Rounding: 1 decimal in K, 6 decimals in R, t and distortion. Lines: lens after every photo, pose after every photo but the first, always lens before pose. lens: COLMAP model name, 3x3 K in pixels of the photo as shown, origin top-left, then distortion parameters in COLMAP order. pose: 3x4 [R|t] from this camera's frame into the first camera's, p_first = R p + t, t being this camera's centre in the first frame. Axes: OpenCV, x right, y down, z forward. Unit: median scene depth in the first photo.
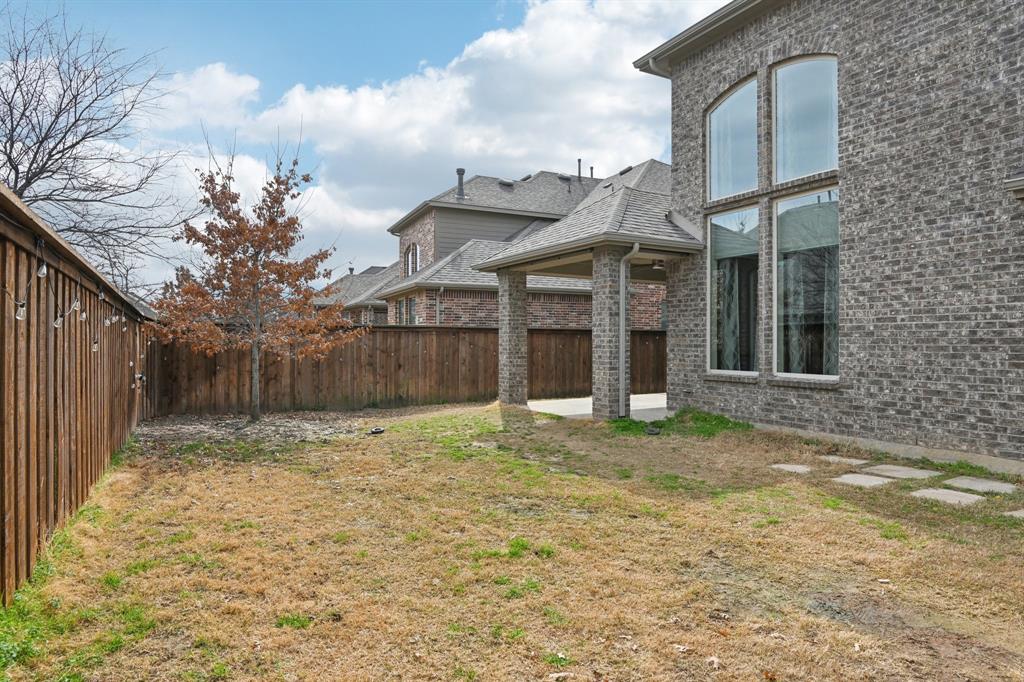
lens RADIAL K [[617.3, 0, 512.0], [0, 617.3, 341.0], [0, 0, 1]] dist [-0.005180, -0.002503]
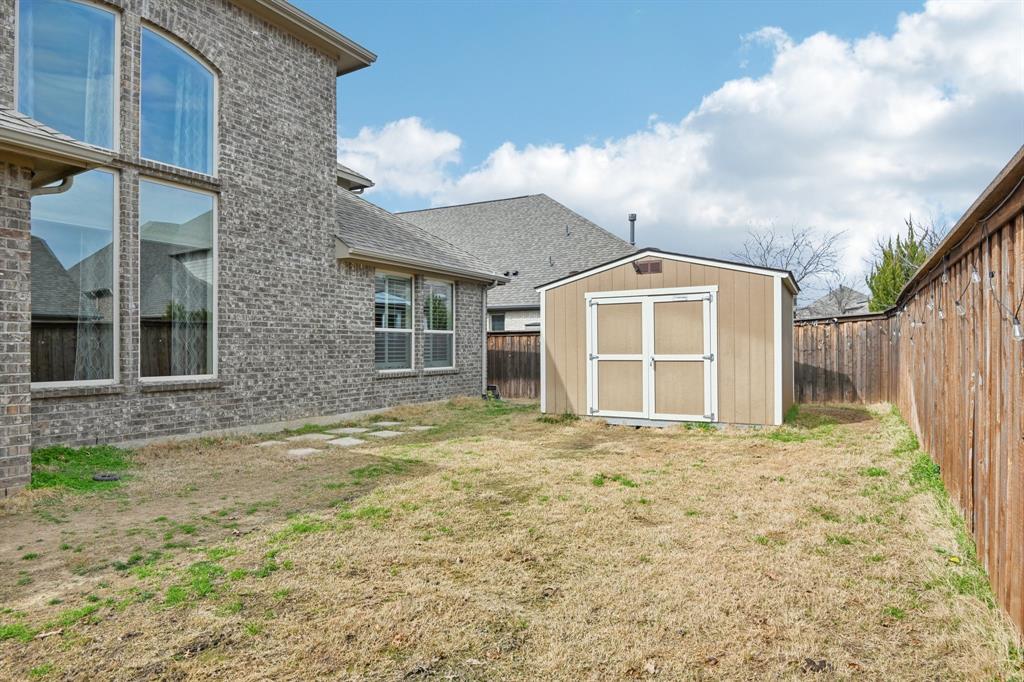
lens RADIAL K [[579.9, 0, 516.7], [0, 579.9, 347.3], [0, 0, 1]] dist [-0.004786, -0.011602]
pose [[-0.509962, -0.002496, 0.860193, -0.643030], [0.000179, 0.999995, 0.003007, 0.007966], [-0.860197, 0.001688, -0.509959, 1.161343]]
